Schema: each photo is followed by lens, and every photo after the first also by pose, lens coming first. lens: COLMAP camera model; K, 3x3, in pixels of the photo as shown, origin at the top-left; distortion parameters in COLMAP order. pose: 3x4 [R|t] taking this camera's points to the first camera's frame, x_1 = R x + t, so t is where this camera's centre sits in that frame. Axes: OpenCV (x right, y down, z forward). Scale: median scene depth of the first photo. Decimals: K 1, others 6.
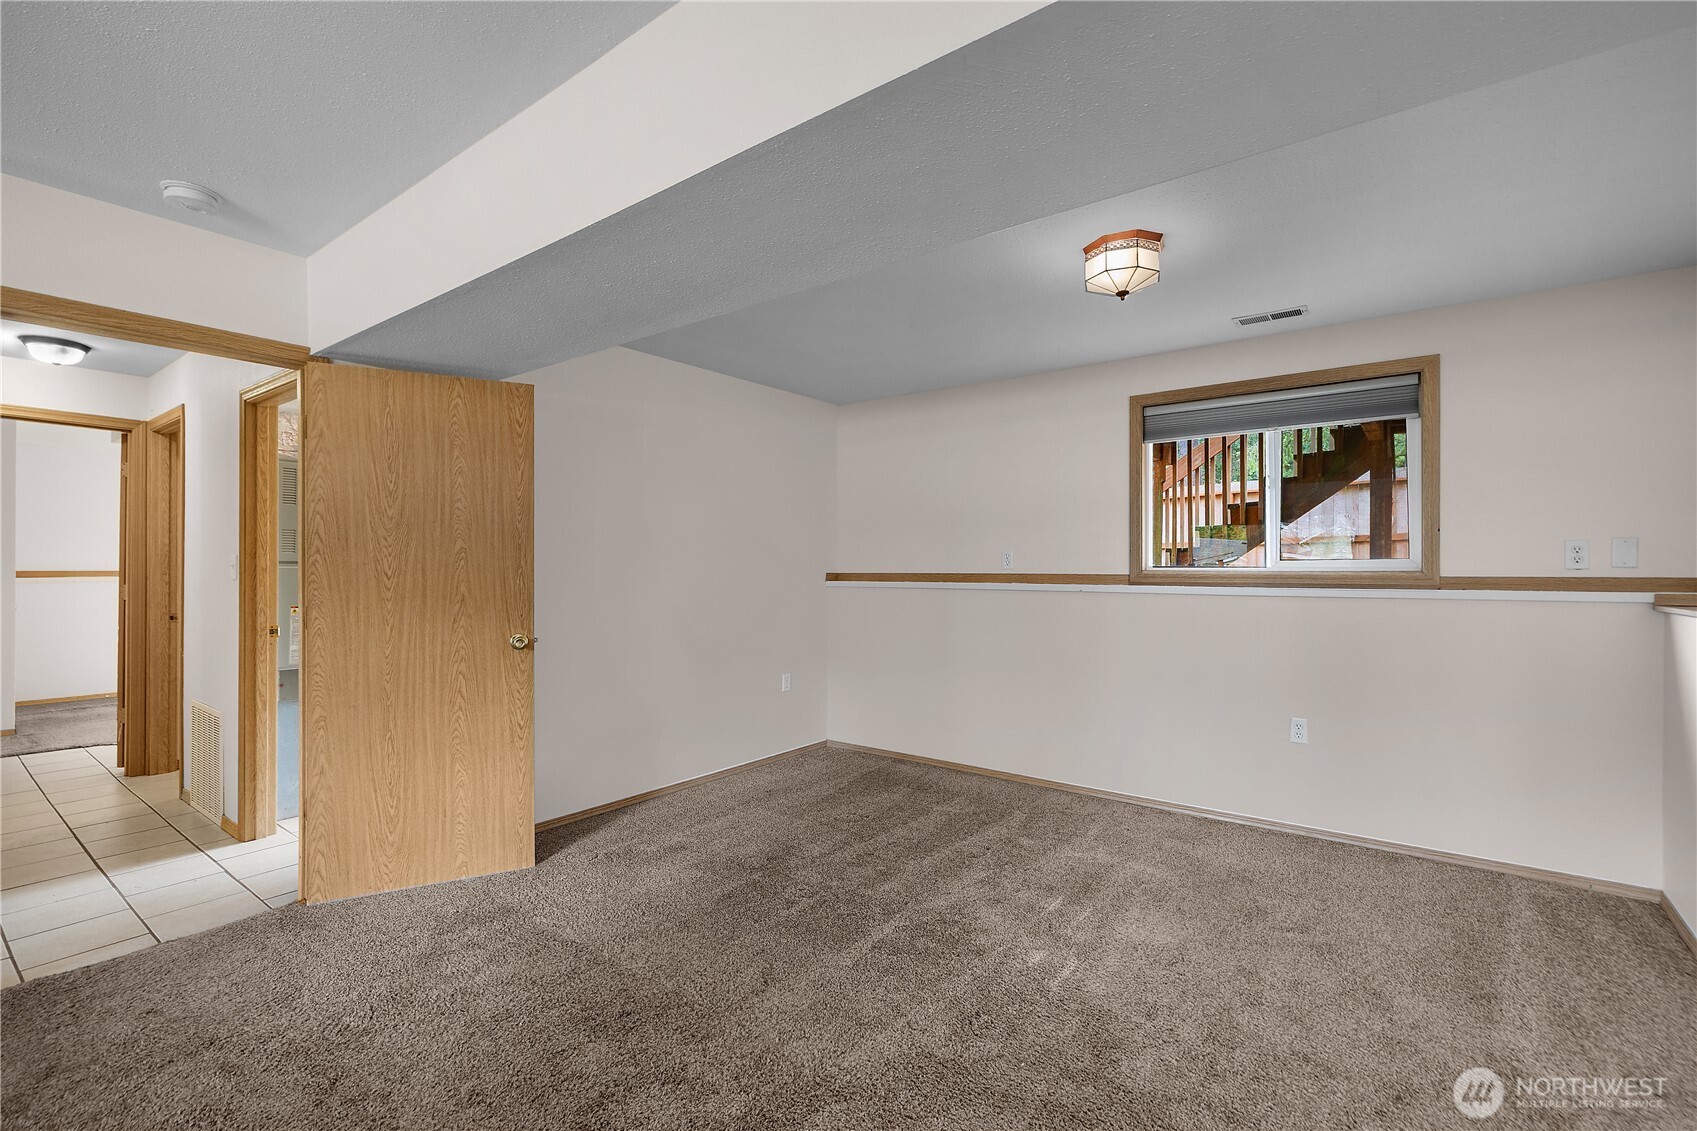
lens RADIAL K [[735.7, 0, 855.6], [0, 735.7, 574.6], [0, 0, 1]] dist [-0.000493, 0.000728]
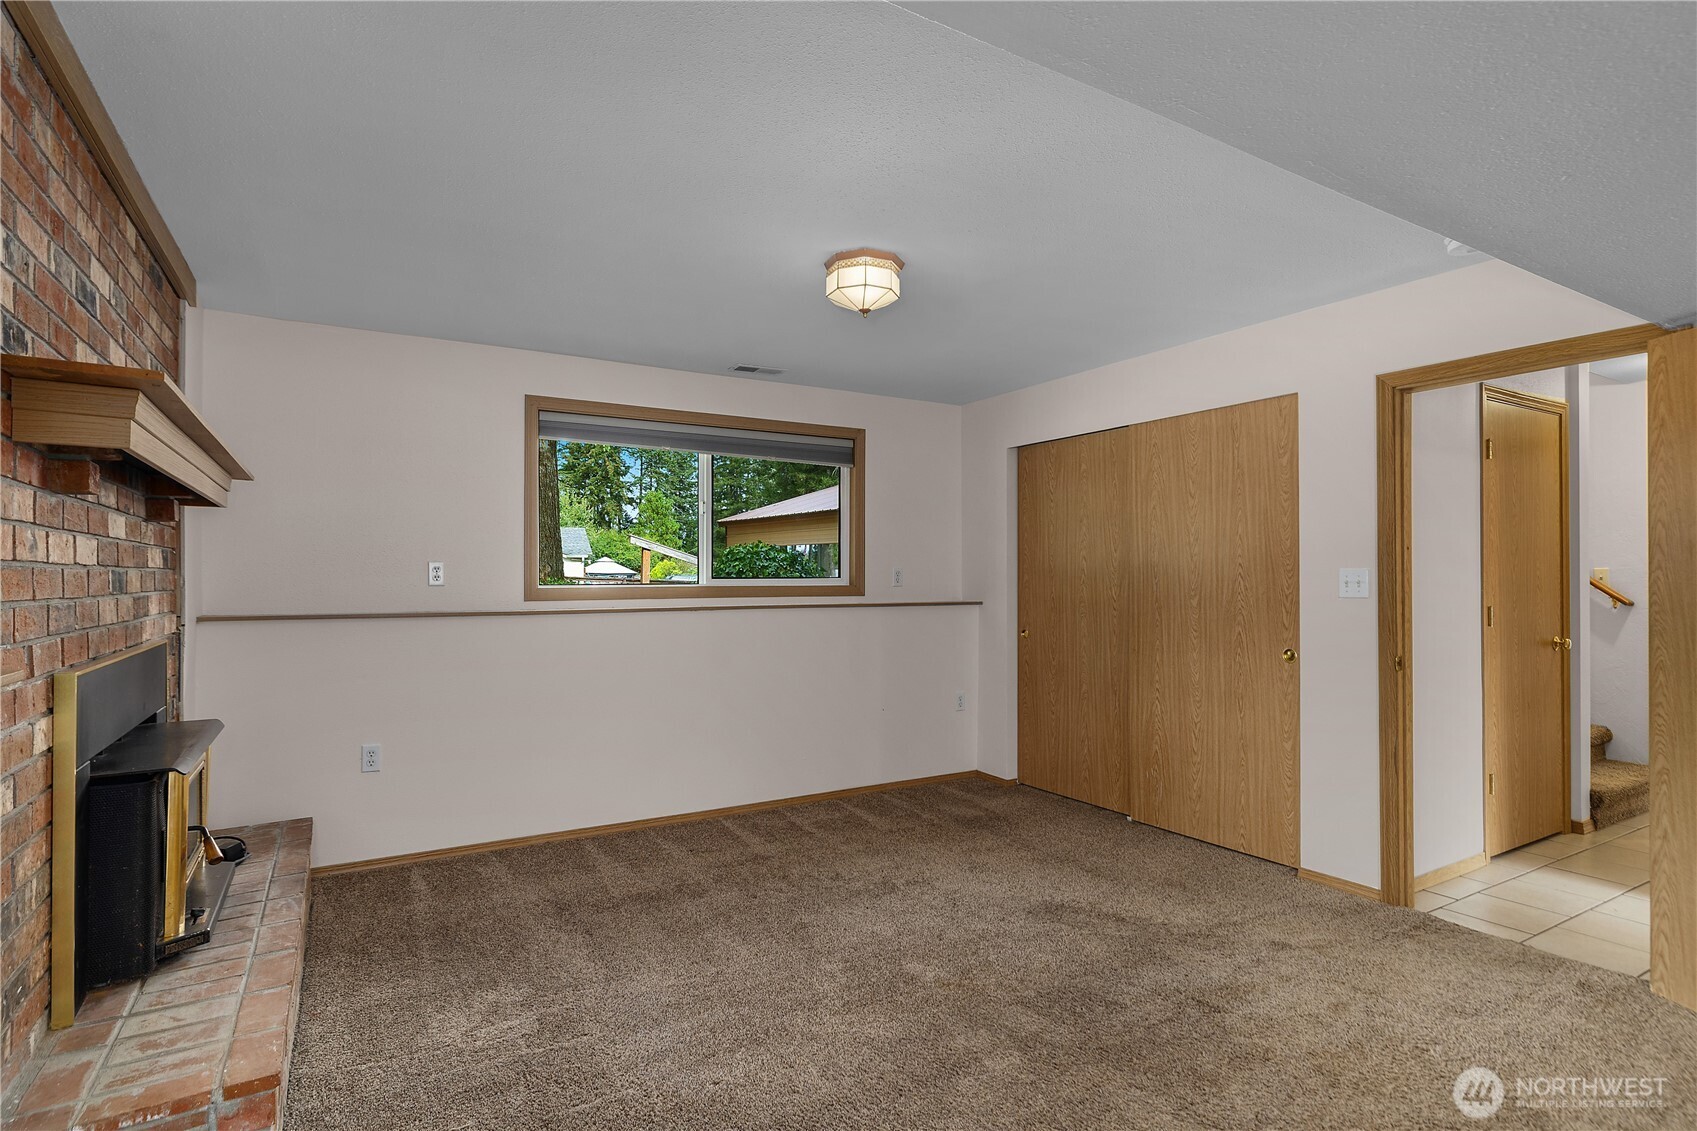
lens RADIAL K [[860.5, 0, 853.7], [0, 860.5, 568.1], [0, 0, 1]] dist [0.000561, 0.000406]
pose [[-0.368257, -0.003946, -0.929716, 0.491193], [0.001849, 0.999986, -0.004977, -0.026243], [0.929722, -0.003552, -0.368245, 0.510261]]
